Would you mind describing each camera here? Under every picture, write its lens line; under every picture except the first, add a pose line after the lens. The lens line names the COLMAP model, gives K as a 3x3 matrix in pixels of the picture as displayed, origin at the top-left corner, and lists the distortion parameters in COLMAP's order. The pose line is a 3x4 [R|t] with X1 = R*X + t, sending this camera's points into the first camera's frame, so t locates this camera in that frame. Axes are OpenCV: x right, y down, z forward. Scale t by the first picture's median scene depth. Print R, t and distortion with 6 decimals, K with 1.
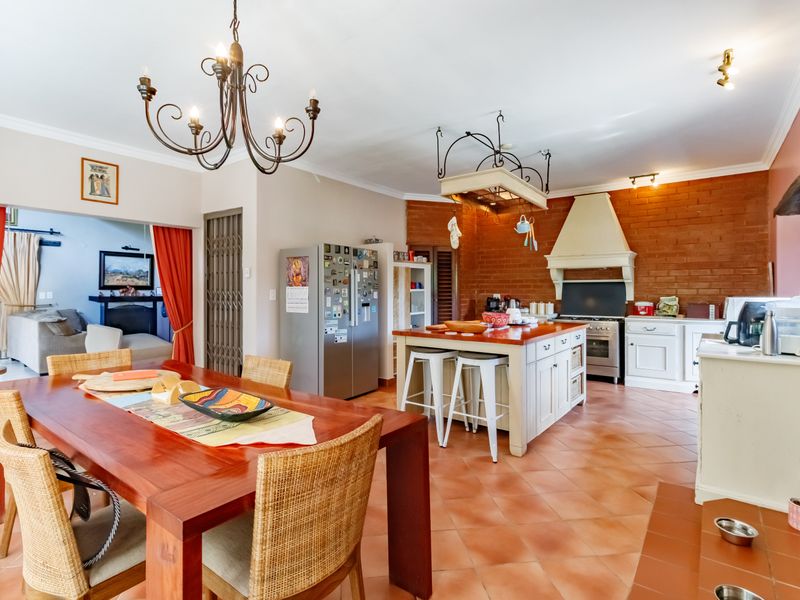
lens RADIAL K [[417.2, 0, 397.5], [0, 417.2, 293.4], [0, 0, 1]] dist [-0.001181, -0.000507]
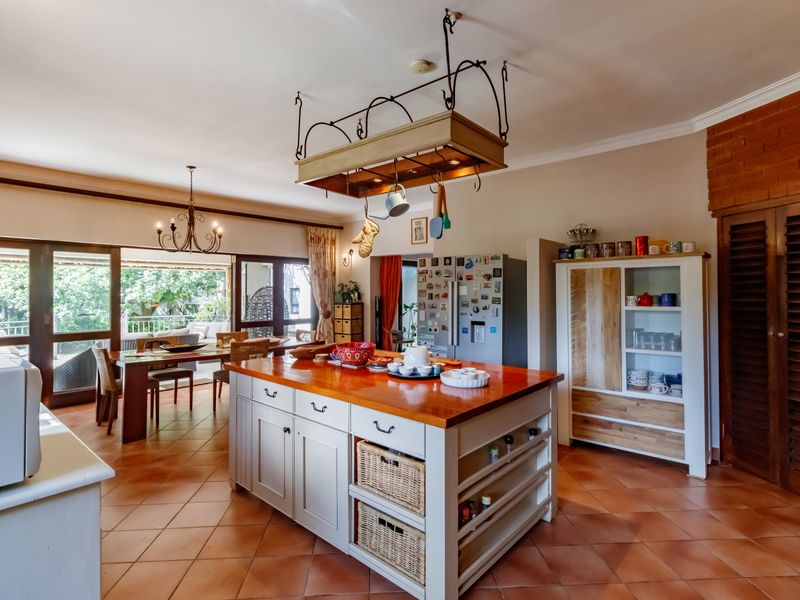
lens RADIAL K [[417.2, 0, 401.3], [0, 417.2, 295.3], [0, 0, 1]] dist [-0.001181, -0.000507]
pose [[-0.072873, 0.010036, -0.997291, 0.826582], [-0.006663, 0.999922, 0.010549, -0.038268], [0.997319, 0.007414, -0.072801, 0.996042]]
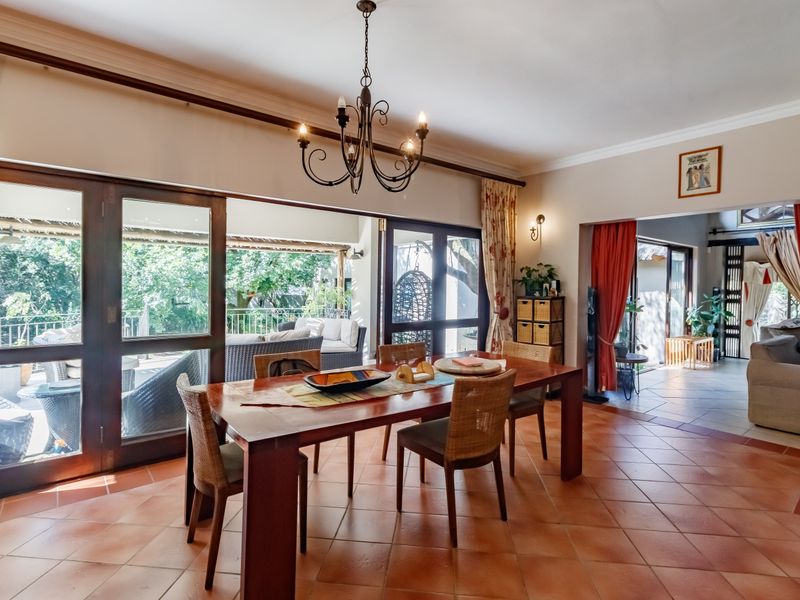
lens RADIAL K [[417.2, 0, 396.0], [0, 417.2, 294.6], [0, 0, 1]] dist [-0.001181, -0.000507]
pose [[-0.250505, 0.019693, -0.967915, 0.311331], [-0.019755, 0.999481, 0.025448, -0.014067], [0.967914, 0.025496, -0.249986, 0.567652]]
